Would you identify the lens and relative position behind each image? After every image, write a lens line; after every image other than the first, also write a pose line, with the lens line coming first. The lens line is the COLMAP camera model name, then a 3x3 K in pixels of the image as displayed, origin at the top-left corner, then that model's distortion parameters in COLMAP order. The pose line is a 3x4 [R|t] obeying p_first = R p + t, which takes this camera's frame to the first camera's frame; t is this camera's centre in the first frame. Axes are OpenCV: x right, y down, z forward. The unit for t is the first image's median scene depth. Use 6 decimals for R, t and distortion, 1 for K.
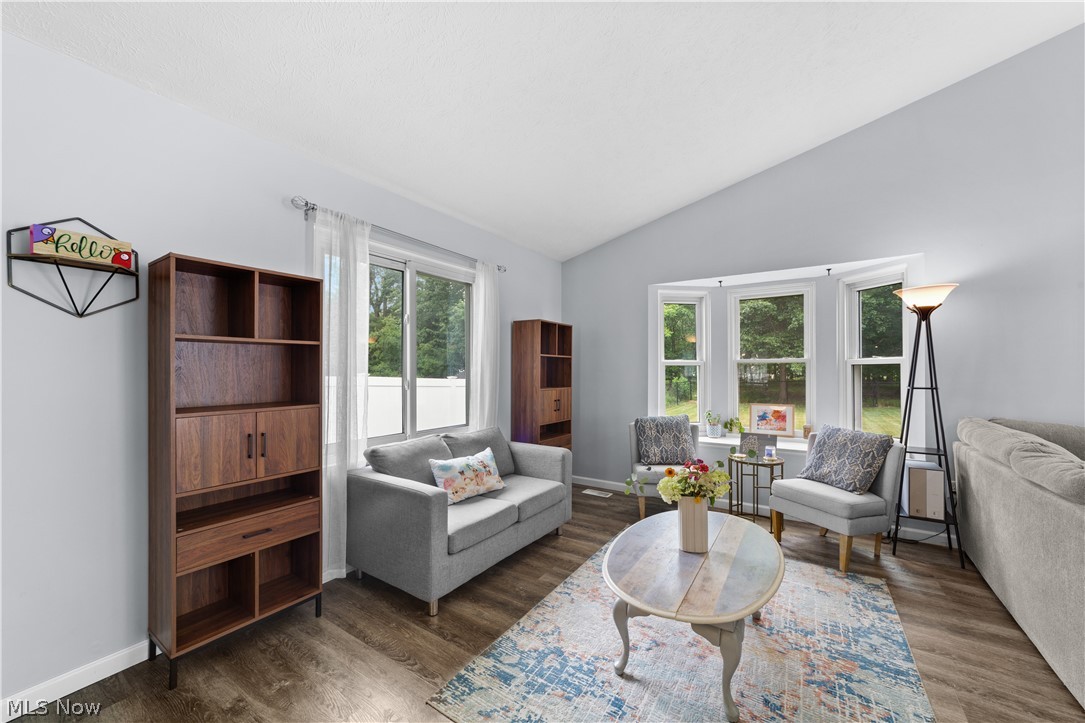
lens RADIAL K [[418.3, 0, 536.2], [0, 418.3, 366.8], [0, 0, 1]] dist [-0.014790, 0.006944]
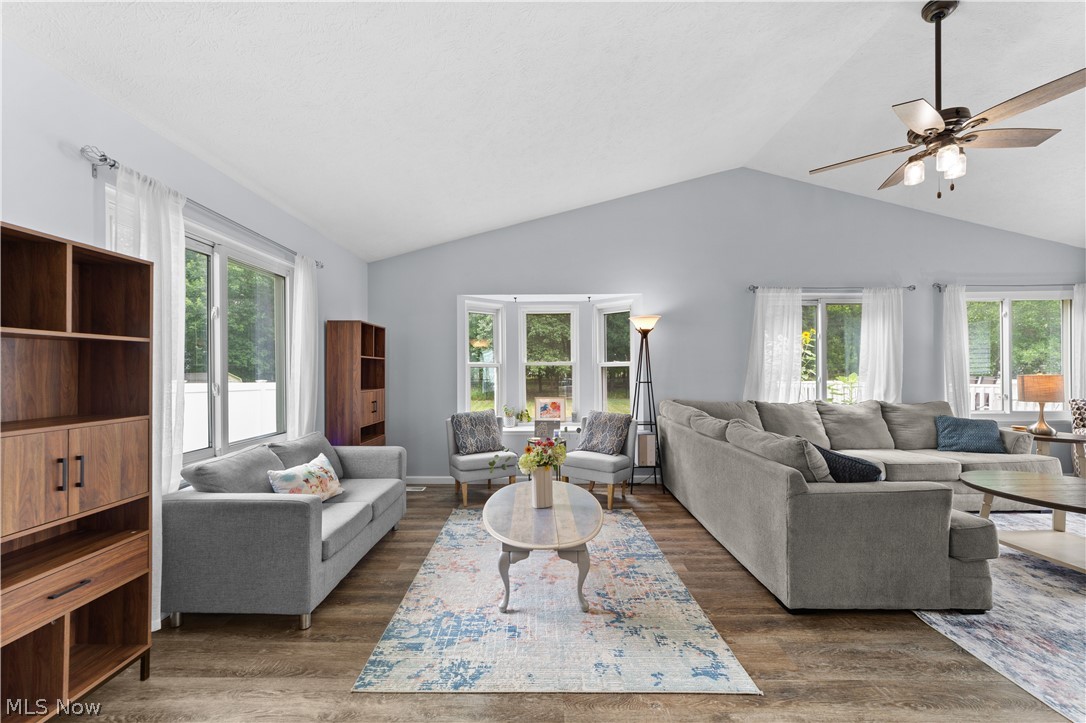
lens RADIAL K [[418.6, 0, 536.0], [0, 418.6, 366.5], [0, 0, 1]] dist [-0.014790, 0.006944]
pose [[0.834053, 0.001681, 0.551682, -0.293641], [0.000257, 0.999994, -0.003435, -0.002210], [-0.551685, 0.003007, 0.834047, -0.080409]]
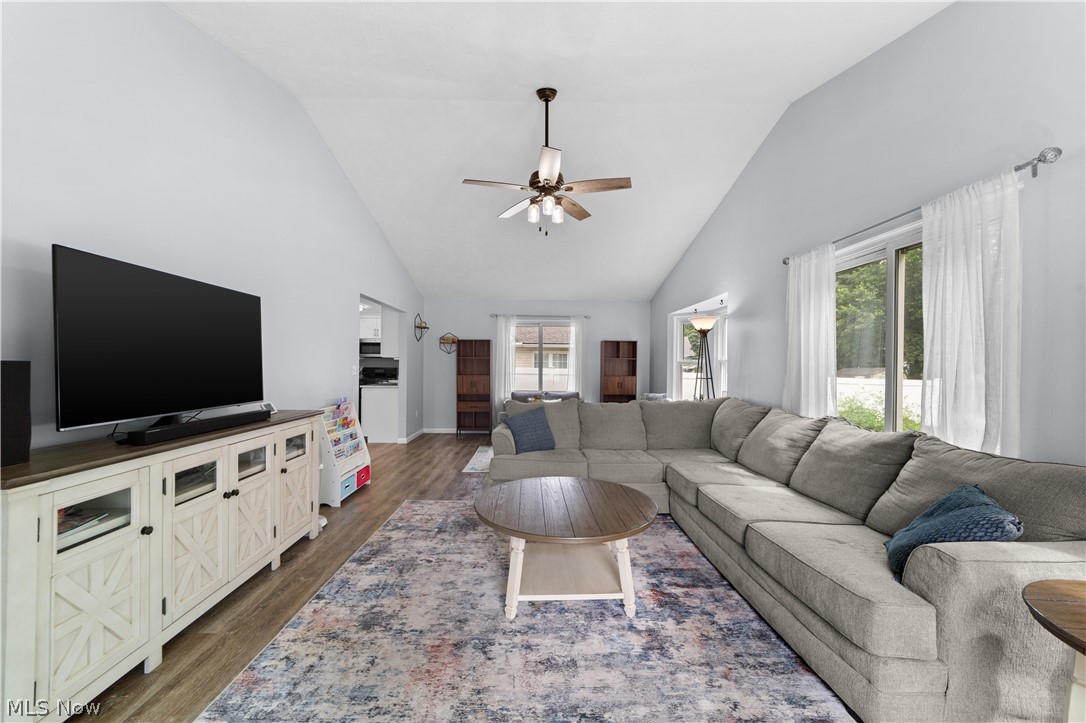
lens RADIAL K [[418.6, 0, 542.5], [0, 418.6, 365.4], [0, 0, 1]] dist [-0.014790, 0.006944]
pose [[0.580468, 0.004388, -0.814271, 2.232966], [-0.001865, 0.999990, 0.004059, -0.004644], [0.814281, -0.000837, 0.580471, -0.572833]]
